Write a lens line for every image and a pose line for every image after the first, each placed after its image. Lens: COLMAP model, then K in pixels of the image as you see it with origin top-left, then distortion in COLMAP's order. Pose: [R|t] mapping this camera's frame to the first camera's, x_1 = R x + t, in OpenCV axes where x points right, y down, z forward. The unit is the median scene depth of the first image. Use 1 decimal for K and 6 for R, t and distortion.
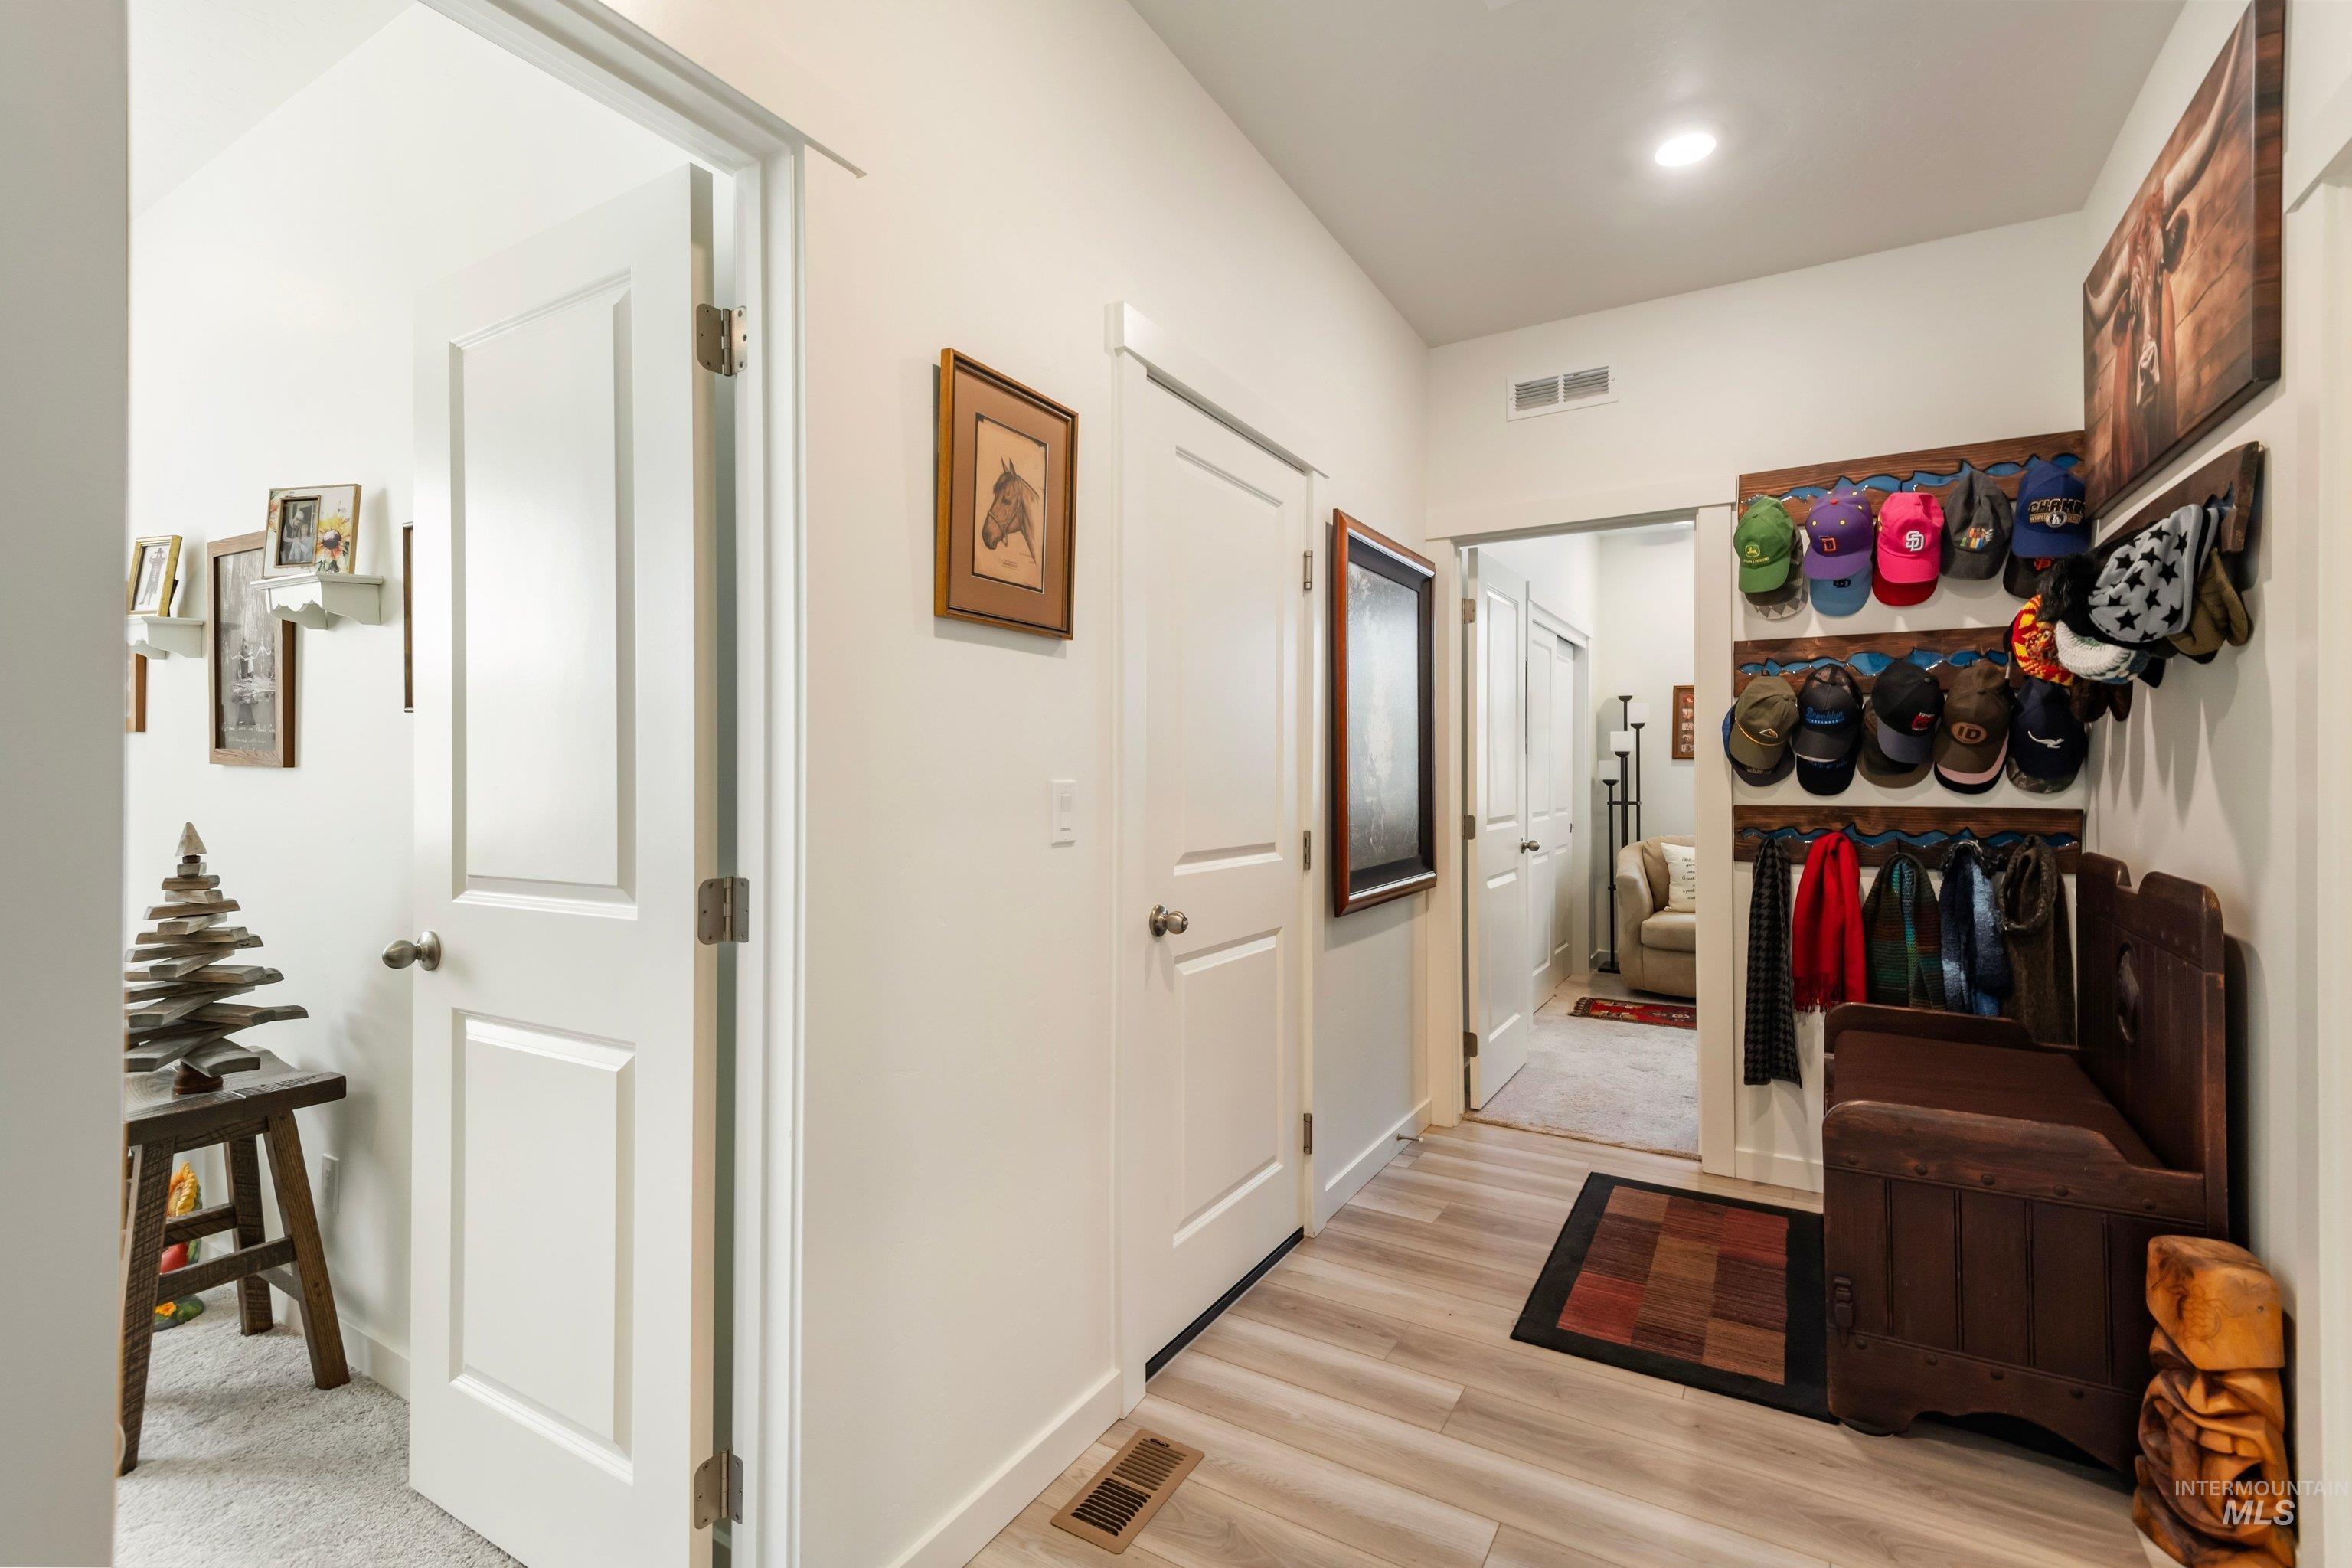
lens RADIAL K [[1026.9, 0, 1171.7], [0, 1026.9, 773.5], [0, 0, 1]] dist [0.004257, 0.000335]
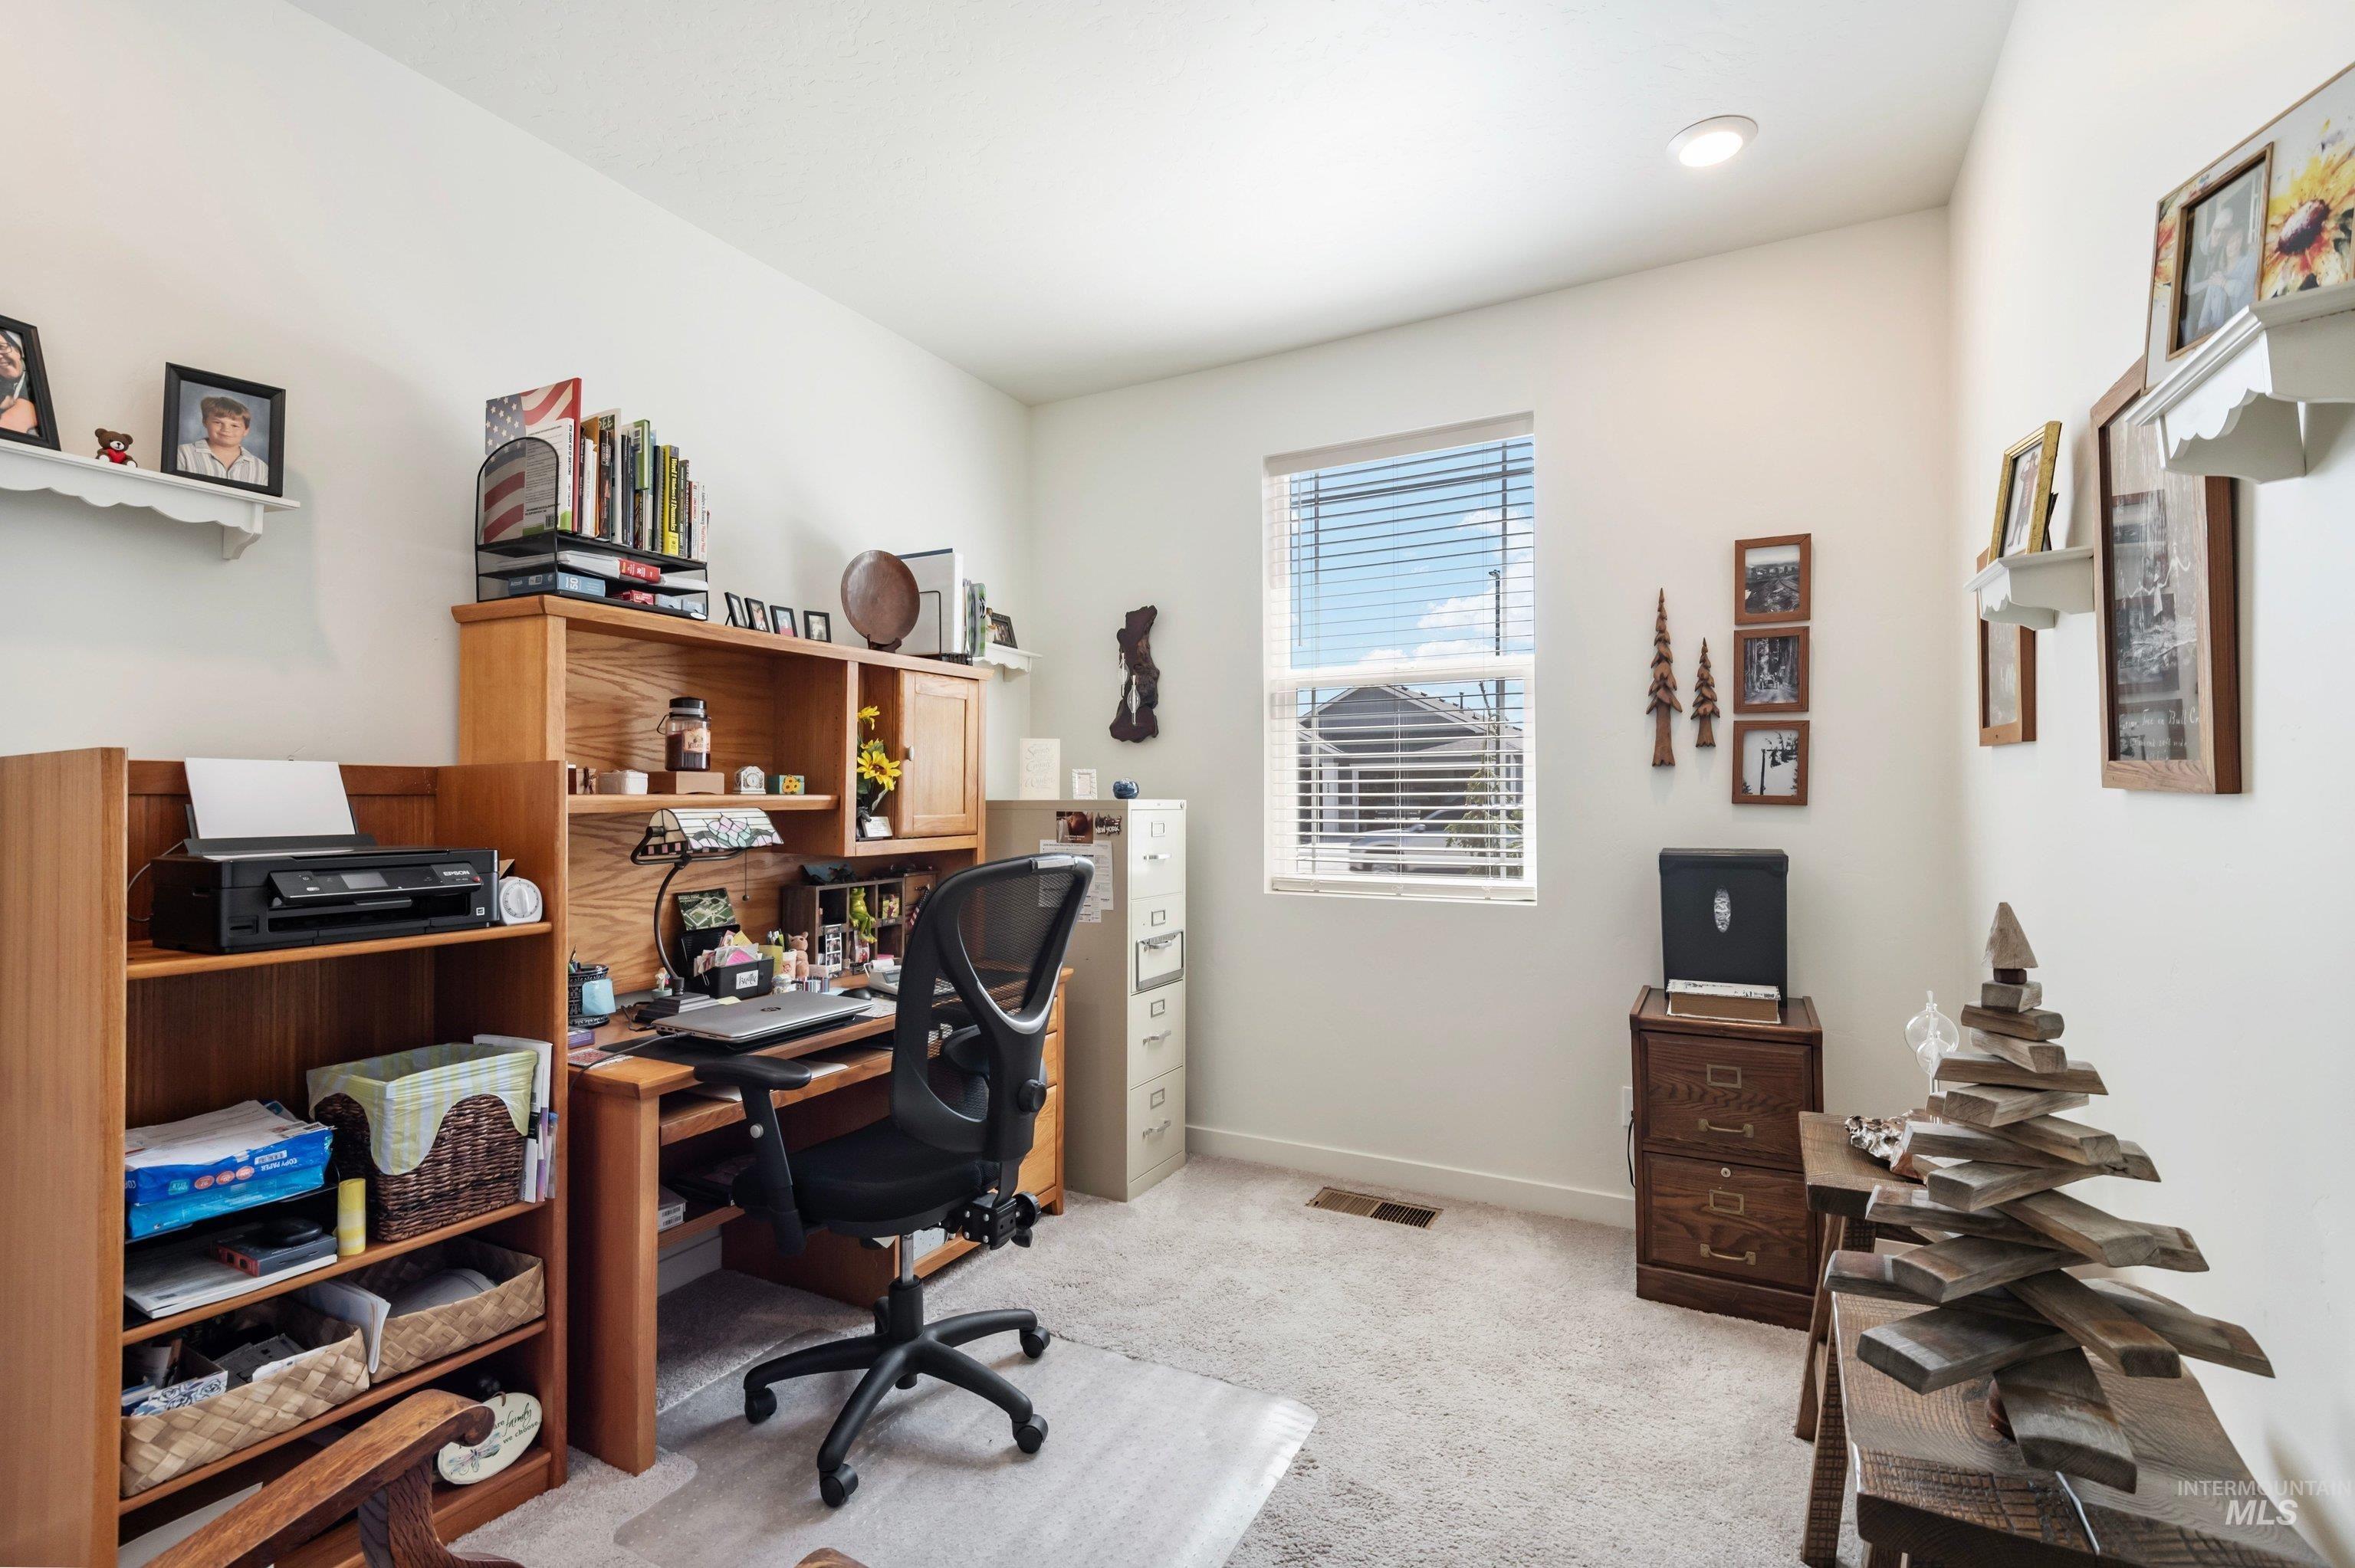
lens RADIAL K [[1028.1, 0, 1191.9], [0, 1028.1, 785.4], [0, 0, 1]] dist [0.004257, 0.000335]
pose [[0.012433, -0.016662, -0.999784, -0.393052], [0.007230, 0.999837, -0.016573, -0.005621], [0.999897, -0.007022, 0.012551, 0.524753]]
